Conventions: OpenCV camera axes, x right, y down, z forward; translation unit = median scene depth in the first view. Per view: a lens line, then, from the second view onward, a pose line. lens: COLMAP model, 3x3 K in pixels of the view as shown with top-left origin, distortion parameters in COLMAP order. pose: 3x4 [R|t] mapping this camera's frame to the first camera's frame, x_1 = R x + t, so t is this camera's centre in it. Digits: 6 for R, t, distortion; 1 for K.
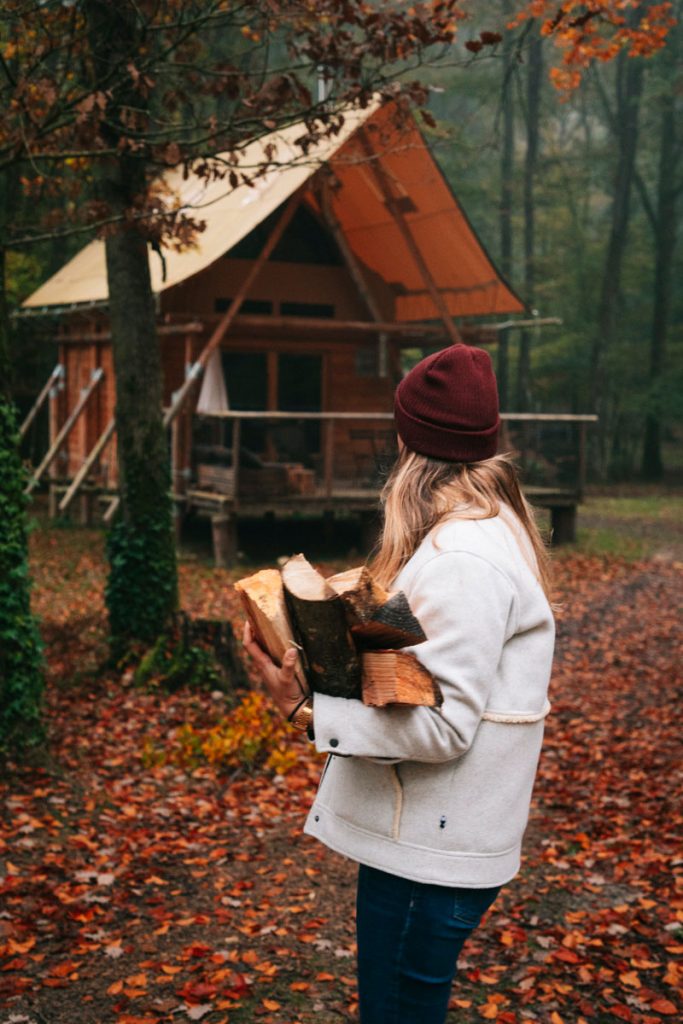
lens RADIAL K [[1435.6, 0, 341.5], [0, 1435.6, 511.8], [0, 0, 1]] dist [0.143601, 0.000000]
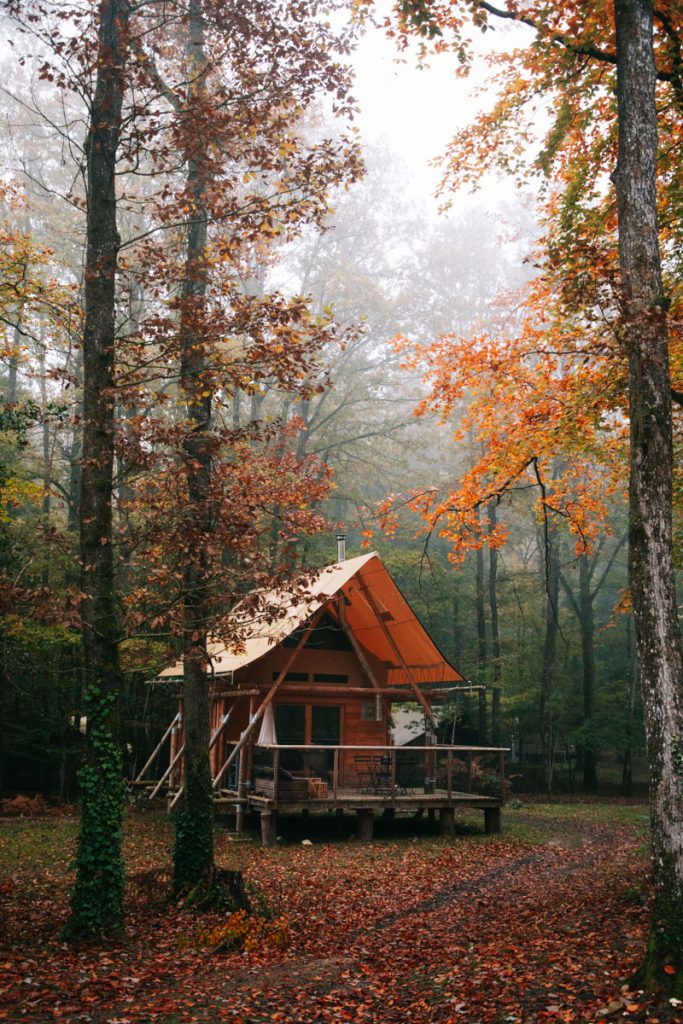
lens RADIAL K [[1022.3, 0, 341.7], [0, 1022.3, 512.1], [0, 0, 1]] dist [0.058096, 0.000000]
pose [[0.998513, -0.007238, -0.054023, 0.061588], [-0.008265, 0.959575, -0.281331, 0.003729], [0.053876, 0.281360, 0.958089, -0.175228]]
